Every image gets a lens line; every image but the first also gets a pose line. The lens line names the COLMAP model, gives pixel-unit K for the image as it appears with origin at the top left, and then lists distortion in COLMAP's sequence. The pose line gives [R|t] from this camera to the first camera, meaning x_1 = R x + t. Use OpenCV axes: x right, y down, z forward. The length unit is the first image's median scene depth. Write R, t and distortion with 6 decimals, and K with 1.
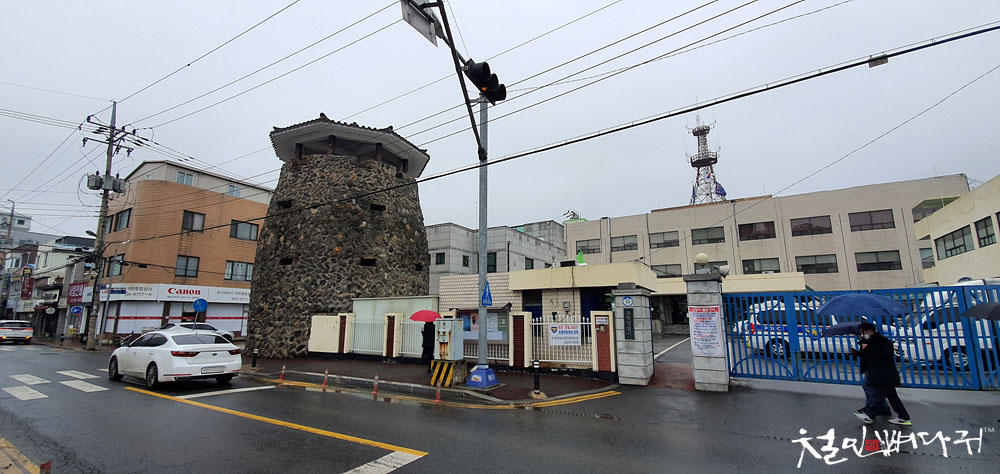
lens RADIAL K [[412.3, 0, 501.5], [0, 412.3, 240.1], [0, 0, 1]] dist [0.001555, 0.000014]
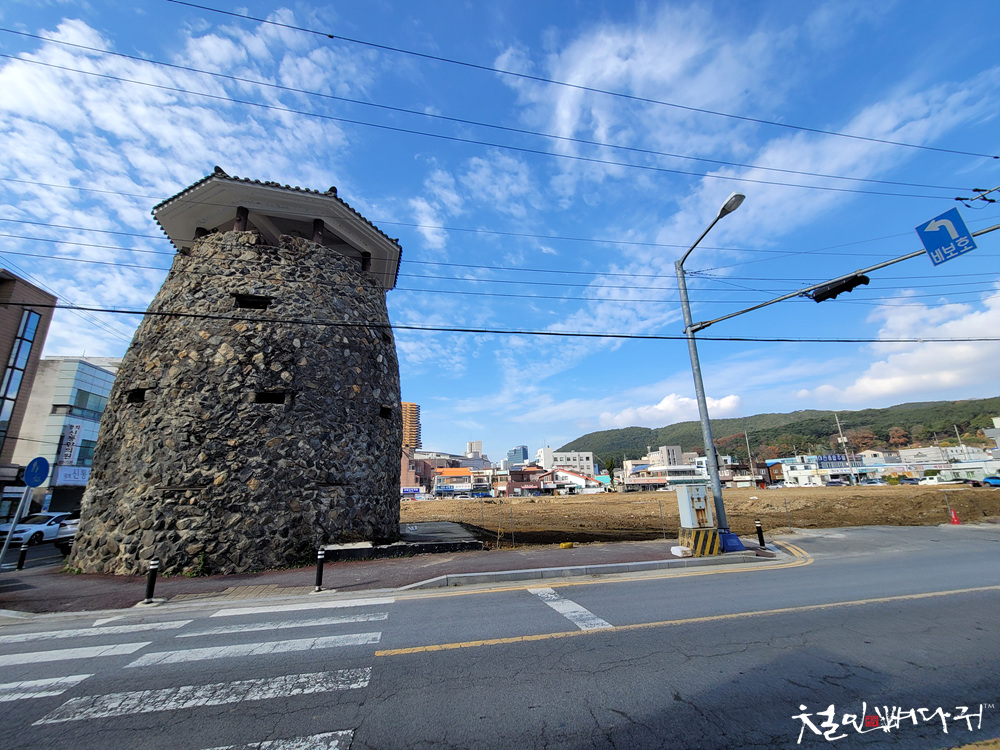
lens RADIAL K [[405.4, 0, 498.5], [0, 405.4, 374.1], [0, 0, 1]] dist [-0.007305, 0.000107]
pose [[0.735102, 0.160748, 0.658624, -0.682995], [-0.097306, 0.986442, -0.132152, 0.064854], [-0.670938, 0.033058, 0.740777, 0.362572]]
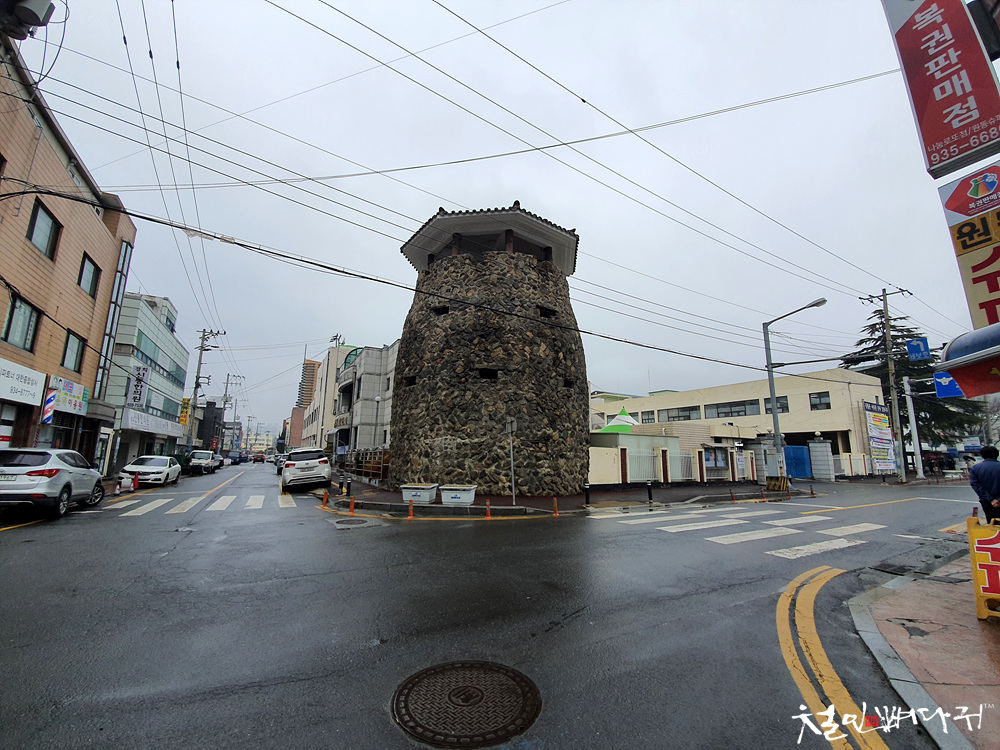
lens RADIAL K [[398.1, 0, 499.2], [0, 398.1, 380.9], [0, 0, 1]] dist [-0.003854, 0.000155]
pose [[0.488175, 0.166087, 0.856797, -1.340296], [-0.177126, 0.980149, -0.089078, 0.149475], [-0.854583, -0.108275, 0.507902, 0.715738]]
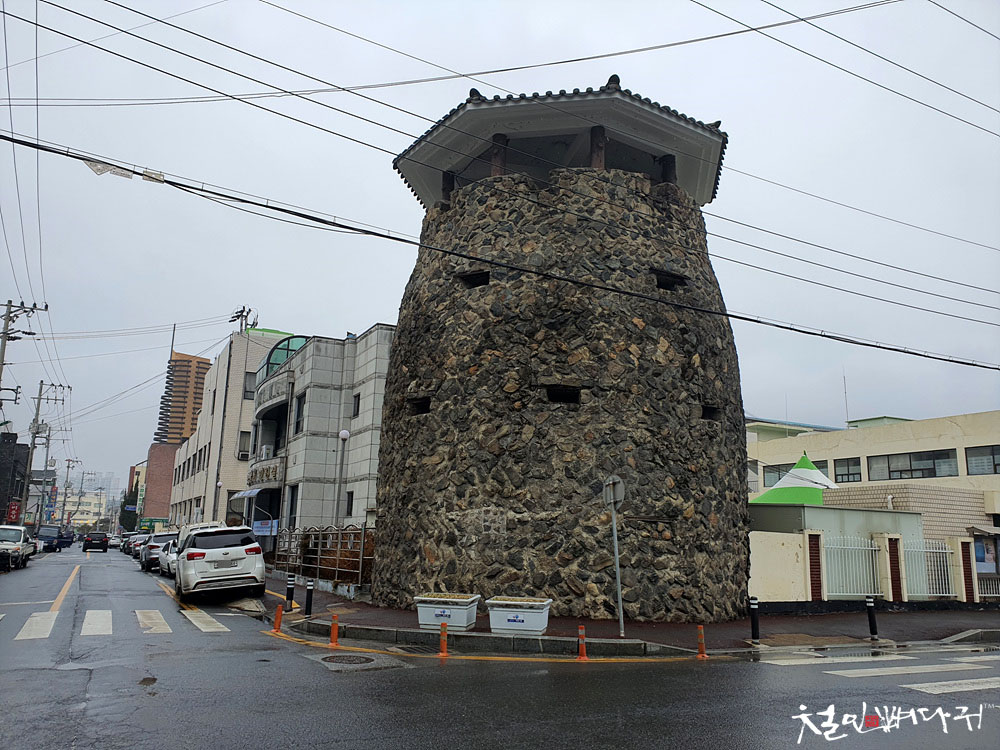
lens RADIAL K [[769.7, 0, 495.7], [0, 769.7, 382.1], [0, 0, 1]] dist [0.046670, -0.046139]
pose [[0.538903, 0.181182, 0.822652, -1.409146], [-0.185705, 0.978121, -0.093772, 0.148433], [-0.821643, -0.102237, 0.560759, 0.728951]]
